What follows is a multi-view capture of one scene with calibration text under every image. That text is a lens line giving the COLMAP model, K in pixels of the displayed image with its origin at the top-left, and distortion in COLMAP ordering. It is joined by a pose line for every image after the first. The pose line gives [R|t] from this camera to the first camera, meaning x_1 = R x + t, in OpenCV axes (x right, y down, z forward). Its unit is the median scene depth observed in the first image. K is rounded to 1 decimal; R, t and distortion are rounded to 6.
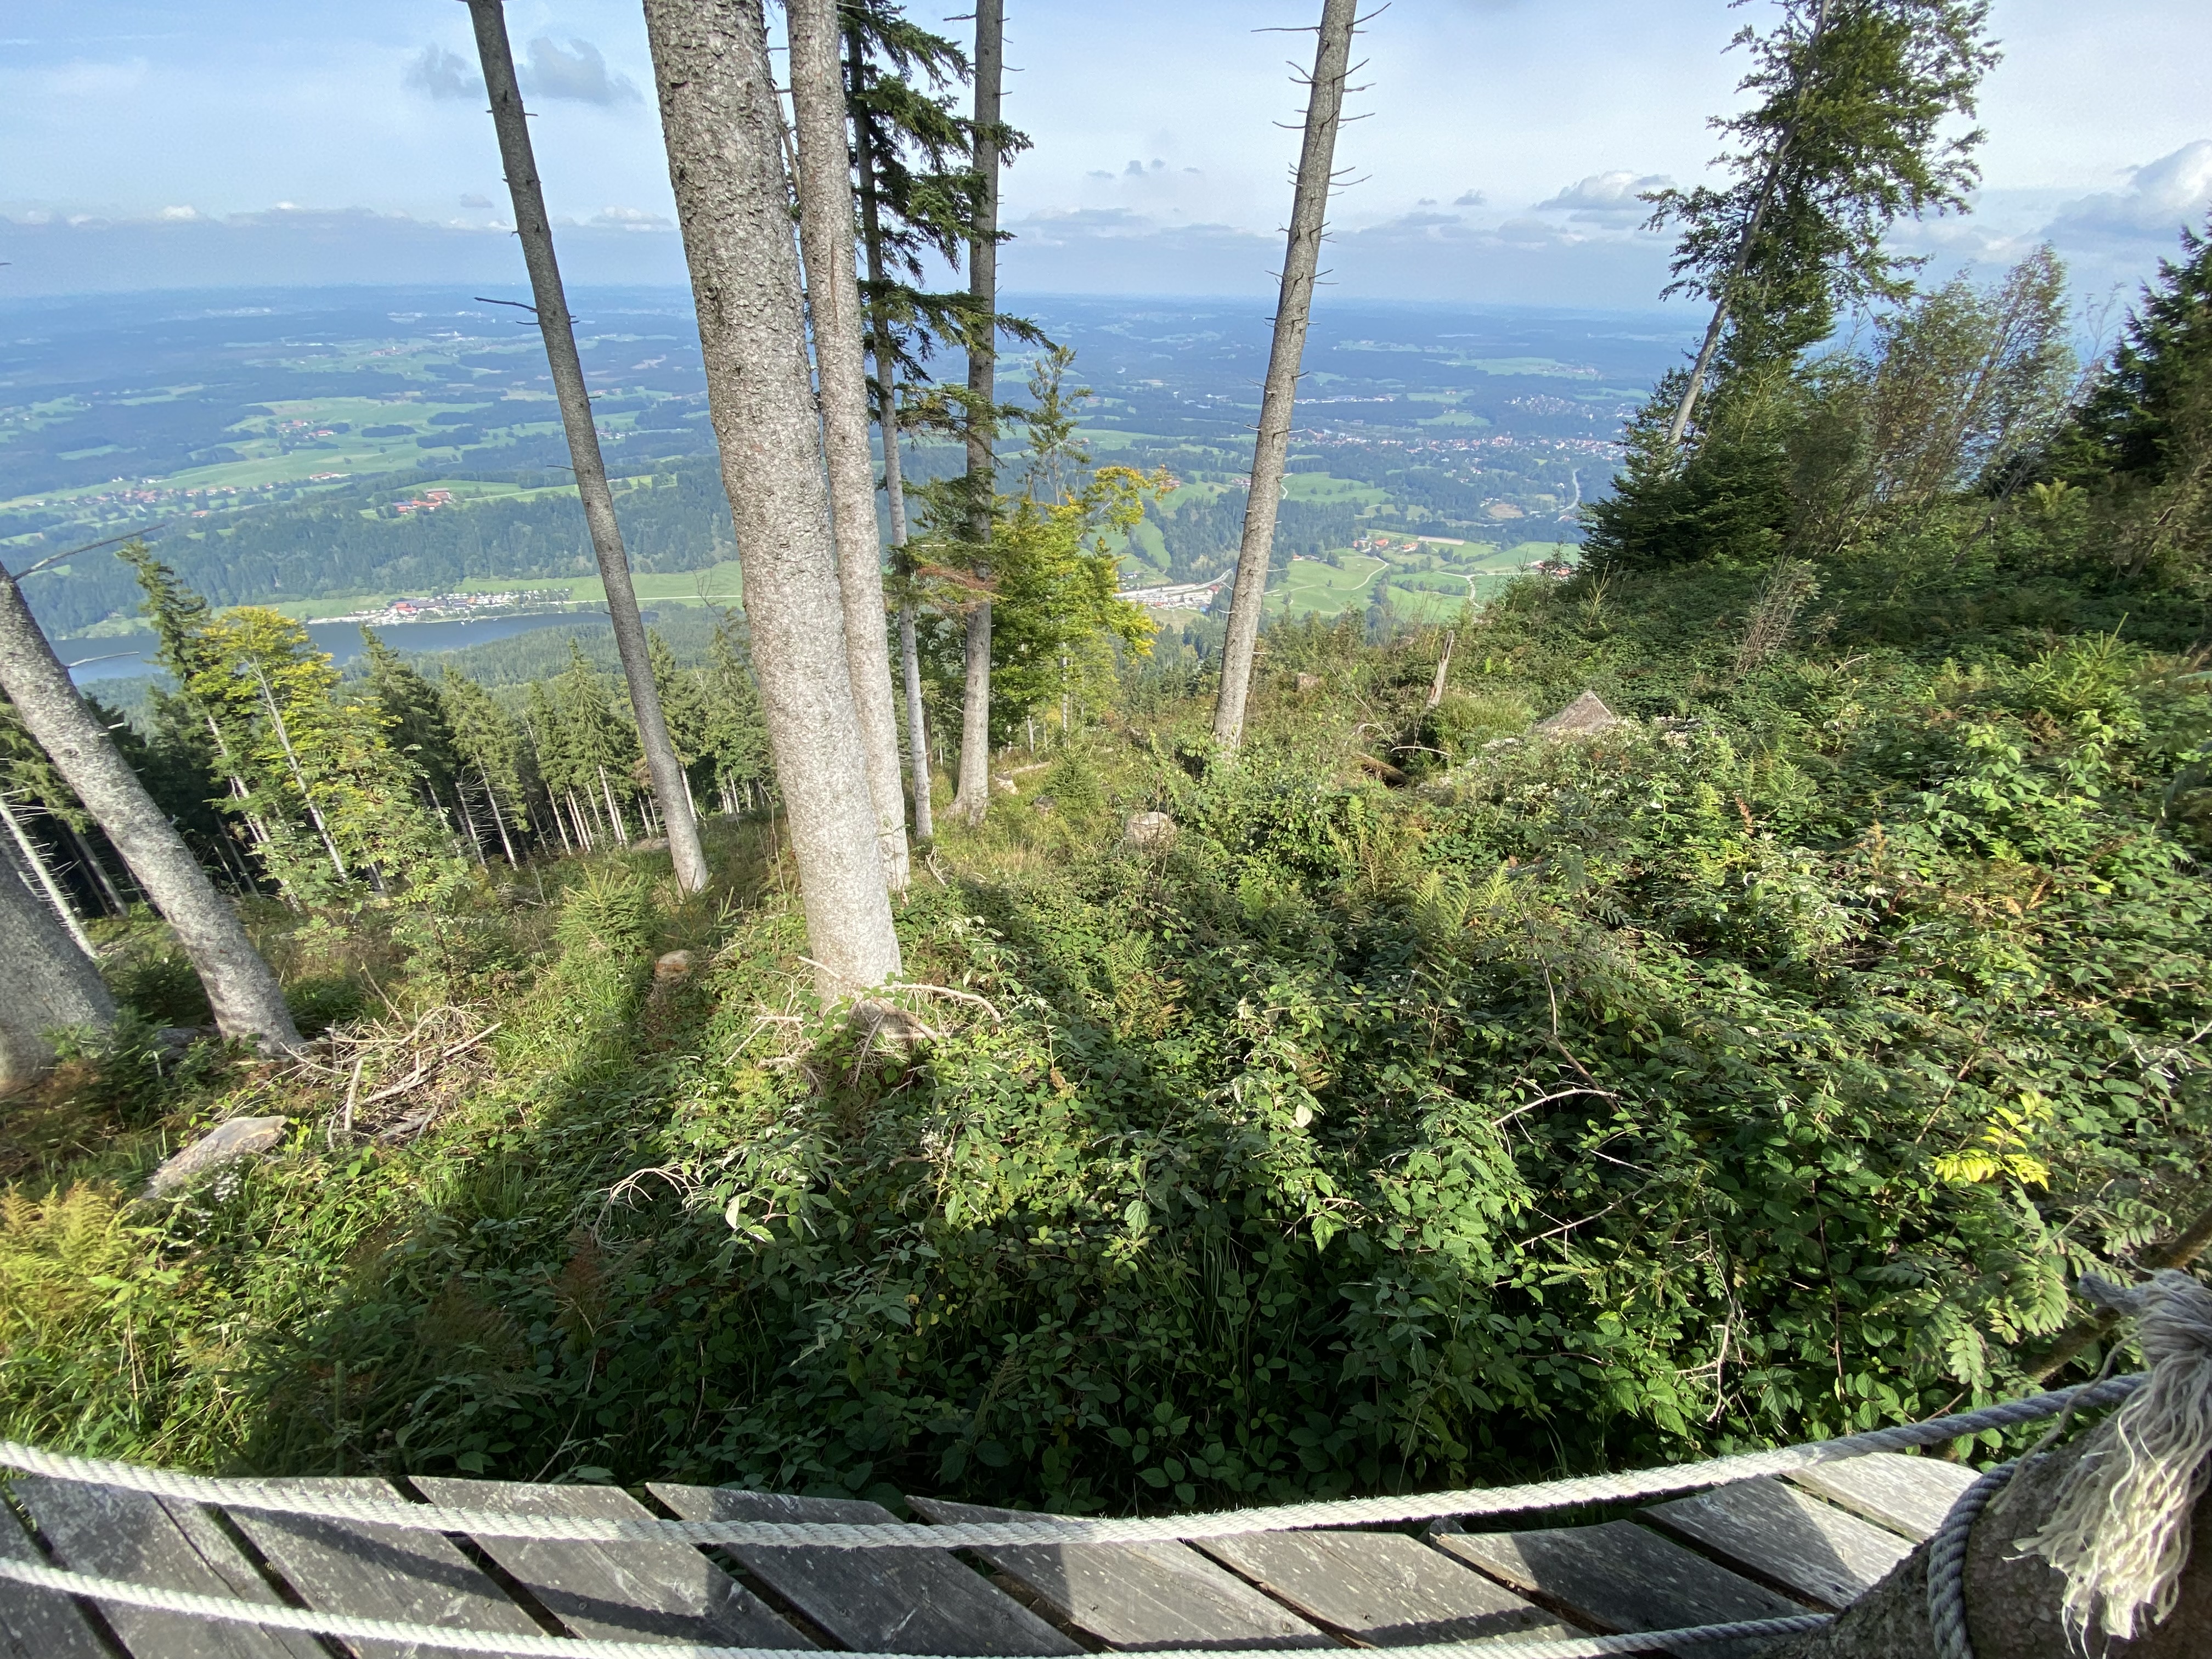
lens RADIAL K [[900.1, 0, 1111.7], [0, 900.1, 851.7], [0, 0, 1]] dist [0.014214, -0.015946]
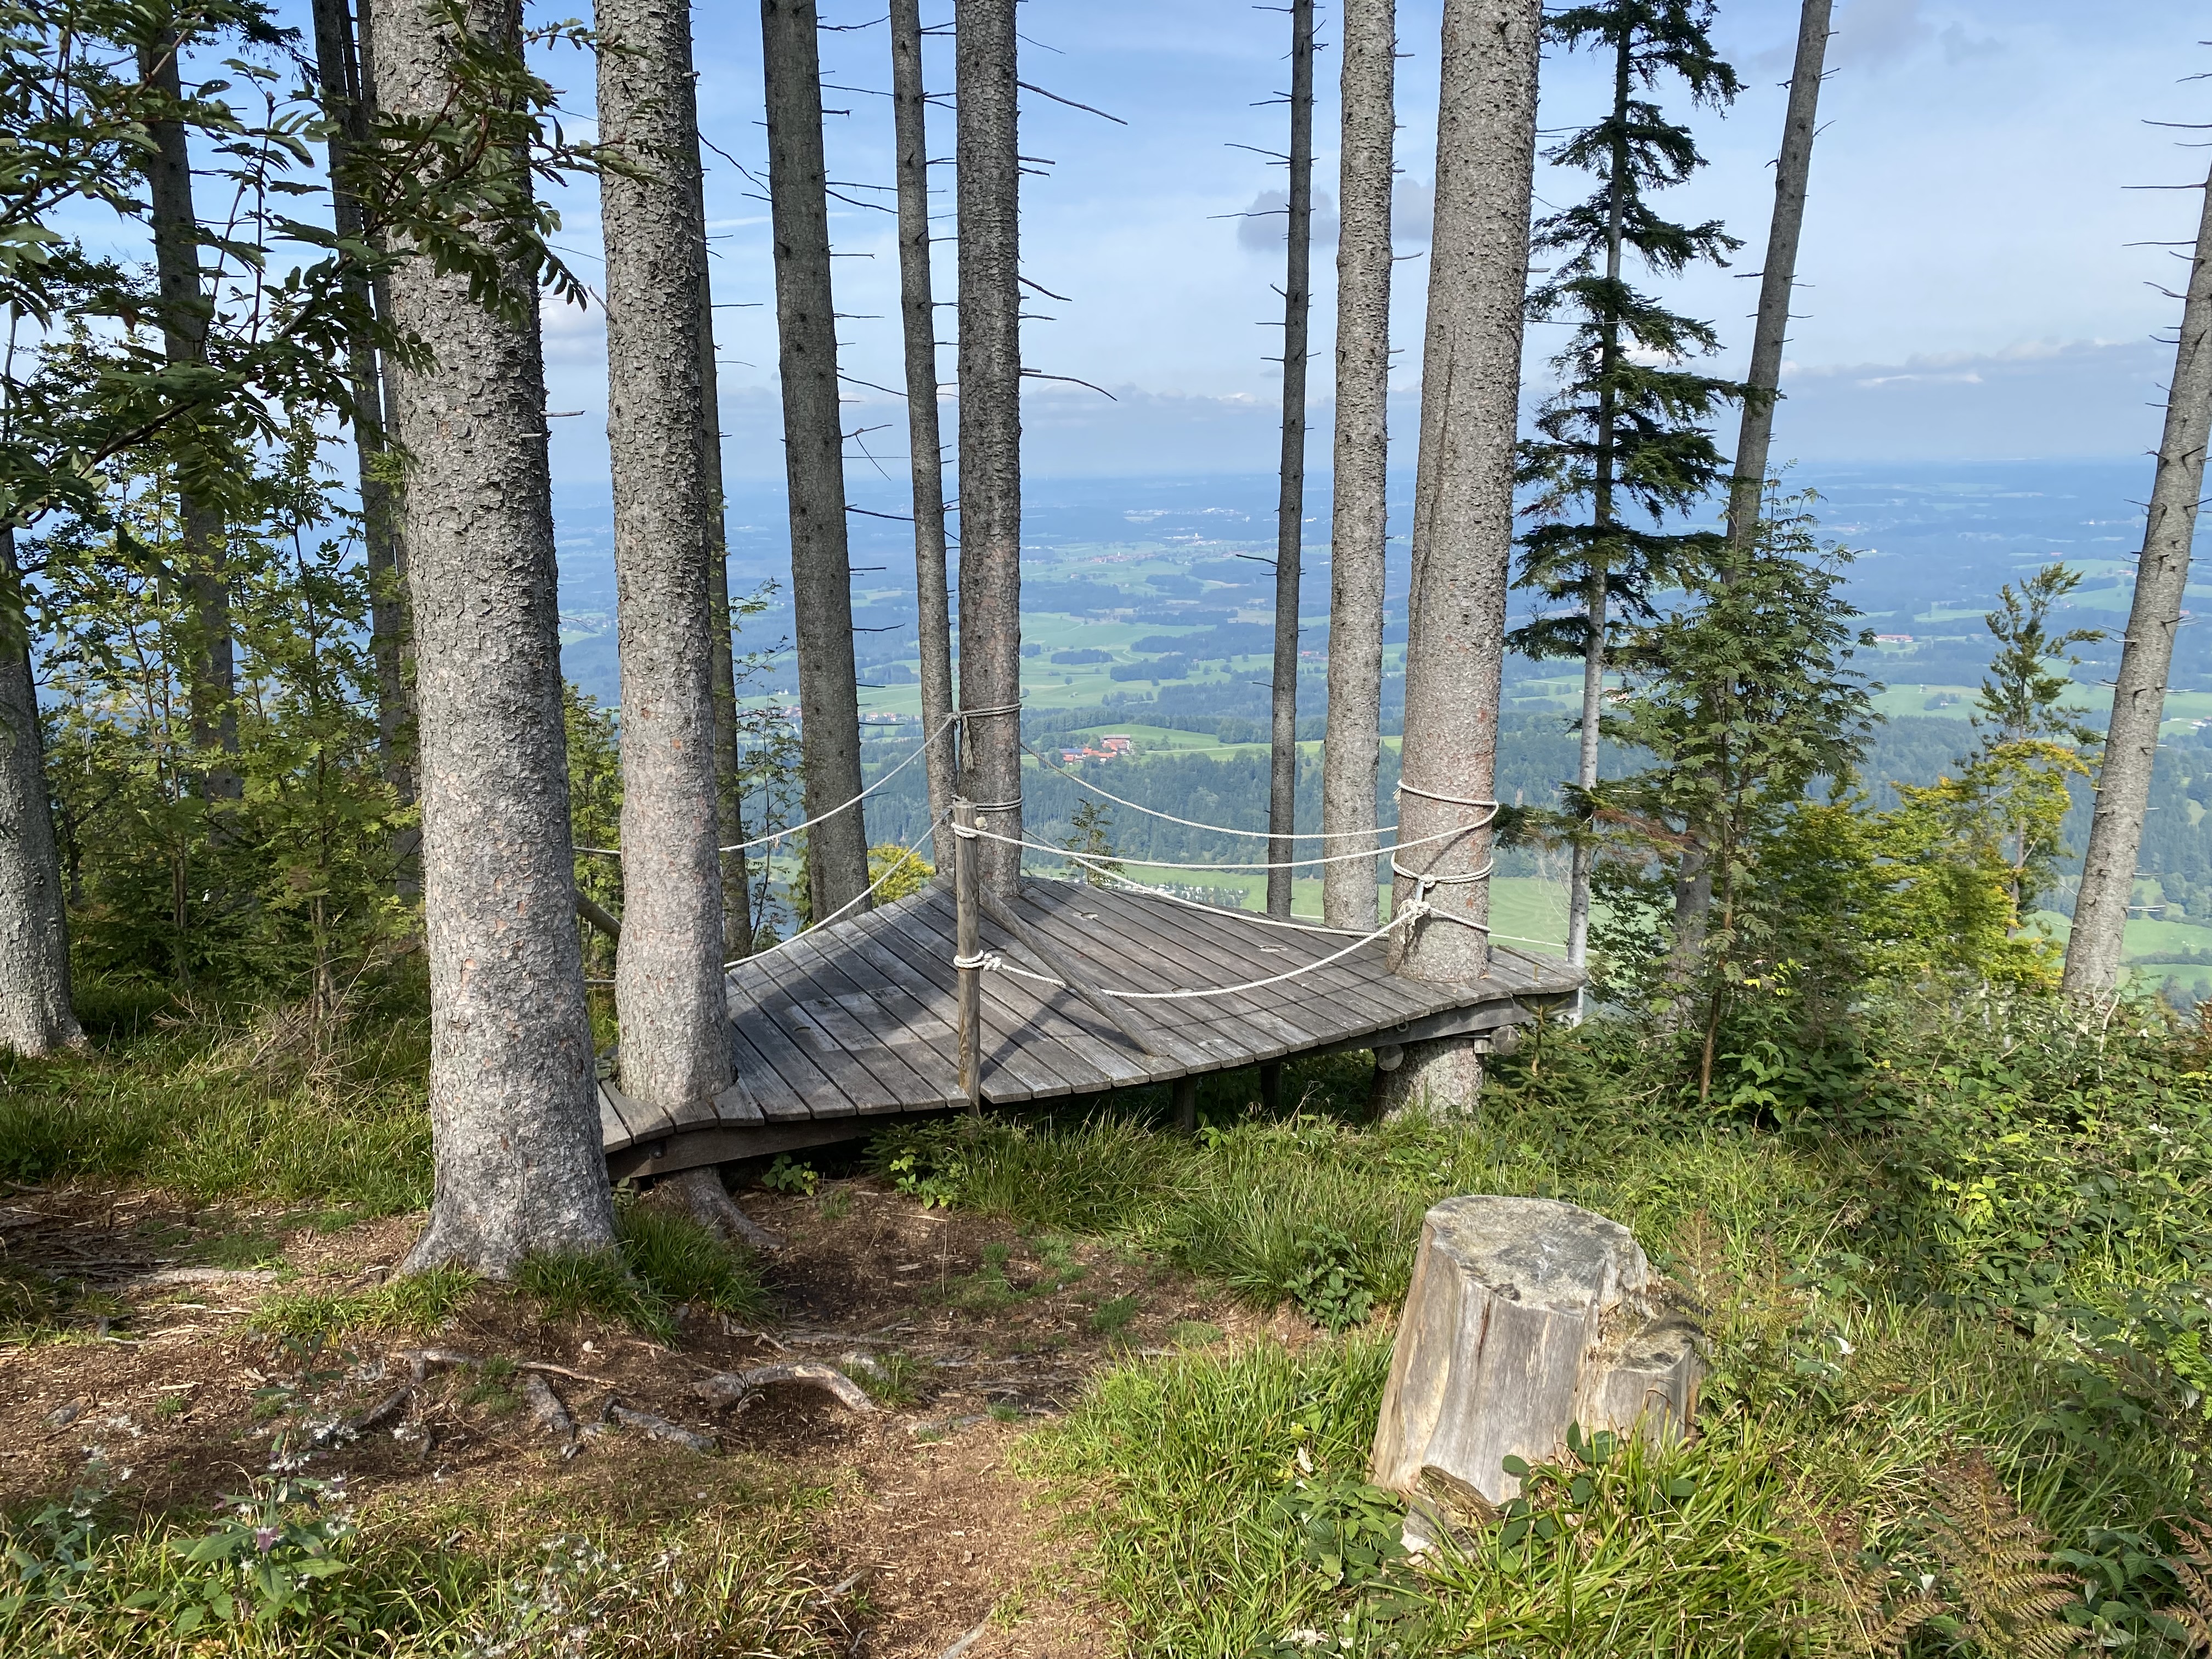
lens RADIAL K [[1703.4, 0, 1106.0], [0, 1703.4, 829.5], [0, 0, 1]] dist [-0.009039, -0.008193]
pose [[0.816391, 0.087555, -0.570823, 0.335068], [-0.277204, 0.926536, -0.254342, 0.246525], [0.506619, 0.365877, 0.780686, -0.506674]]
